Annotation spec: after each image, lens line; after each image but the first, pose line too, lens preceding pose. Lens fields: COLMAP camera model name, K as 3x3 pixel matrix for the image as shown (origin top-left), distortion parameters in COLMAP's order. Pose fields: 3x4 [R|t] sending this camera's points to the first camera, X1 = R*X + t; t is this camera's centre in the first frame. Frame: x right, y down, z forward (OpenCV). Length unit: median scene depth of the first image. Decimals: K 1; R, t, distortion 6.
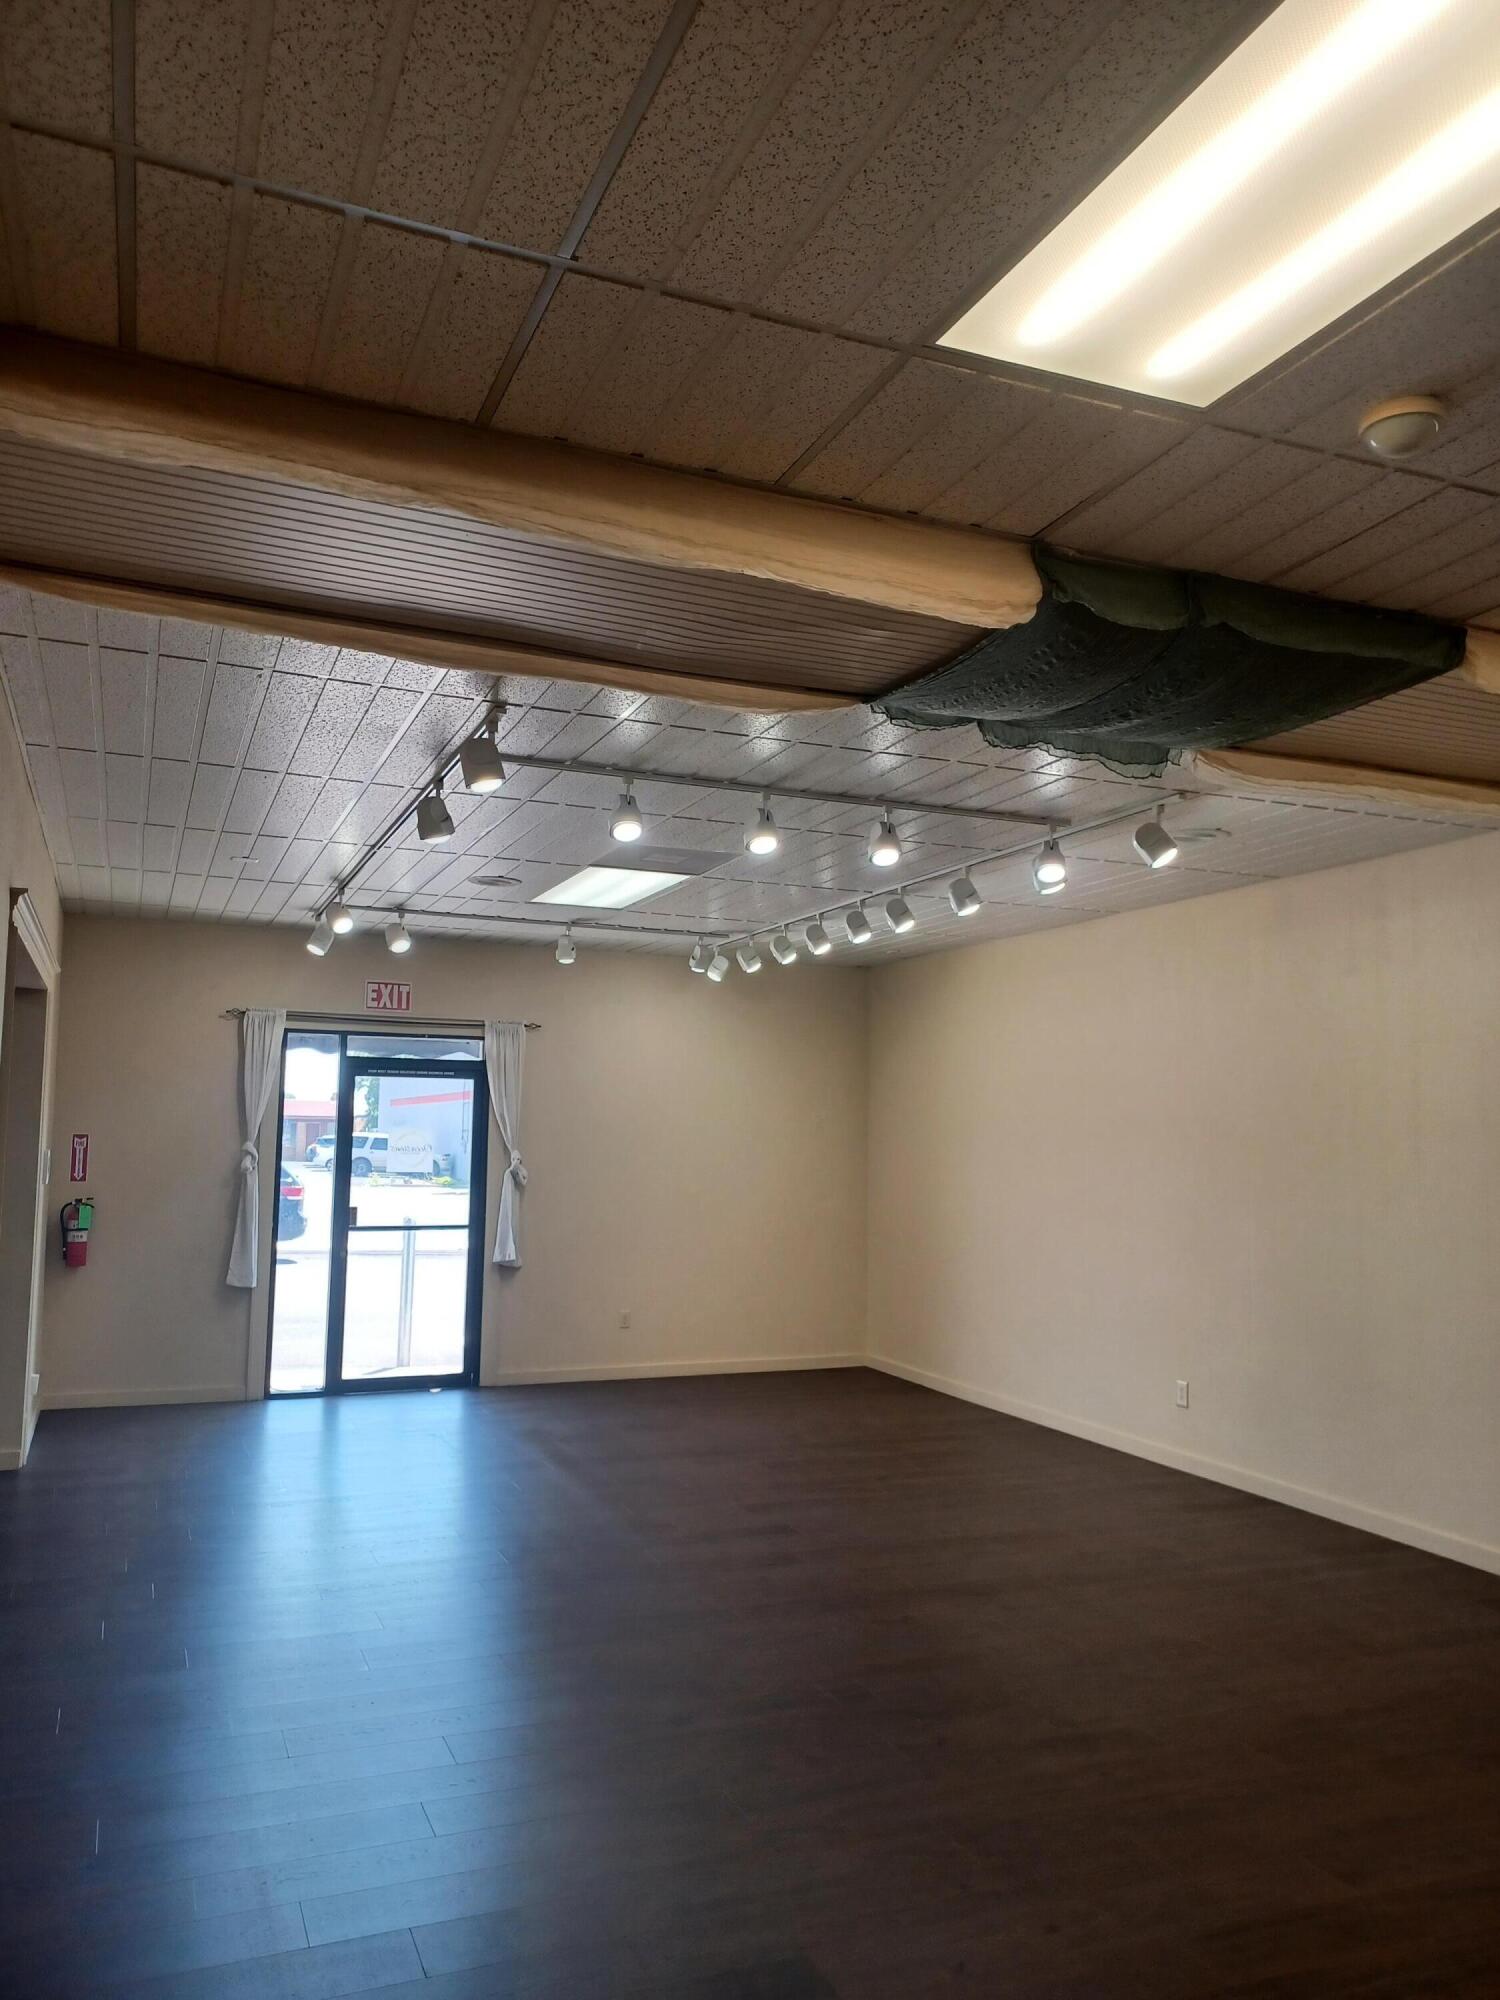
lens RADIAL K [[1364.1, 0, 750.0], [0, 1364.1, 1000.0], [0, 0, 1]] dist [0.000782, -0.010170]
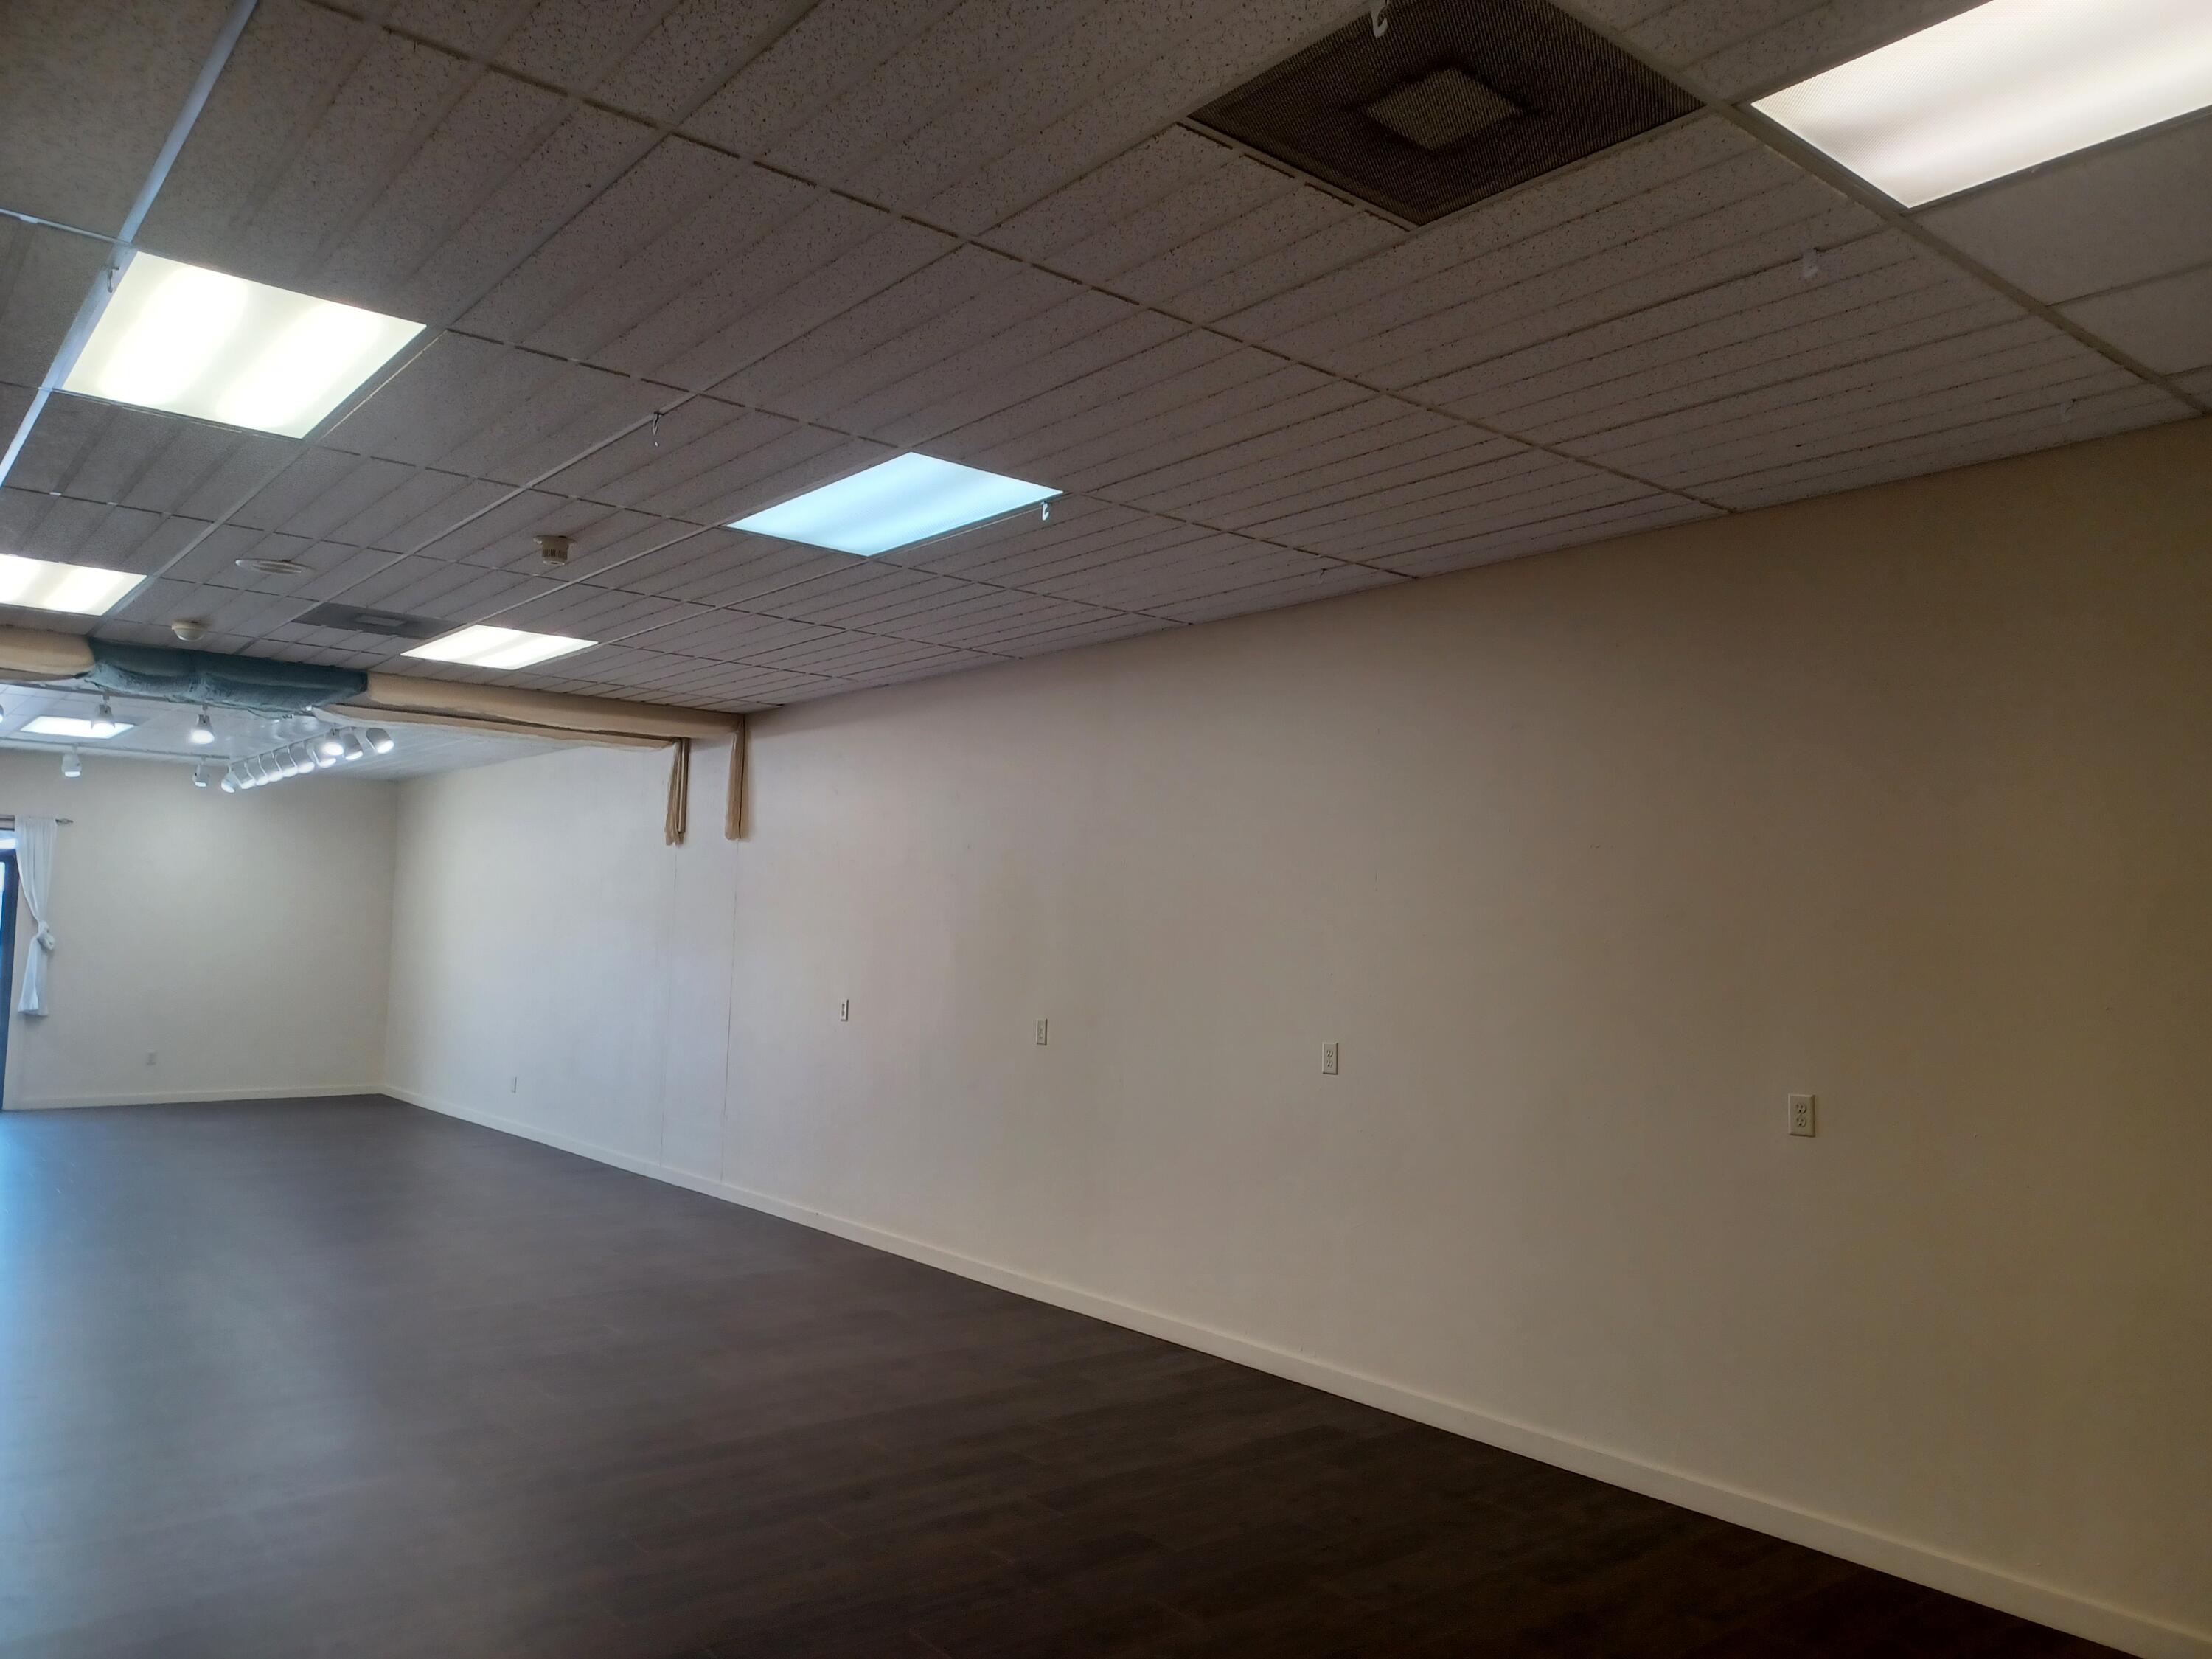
lens RADIAL K [[1576.0, 0, 1105.9], [0, 1576.0, 875.8], [0, 0, 1]] dist [0.059379, 0.000343]
pose [[0.965450, 0.021647, 0.259687, 0.379507], [-0.038707, 0.997401, 0.060763, -0.057892], [-0.257697, -0.068715, 0.963779, -0.661290]]
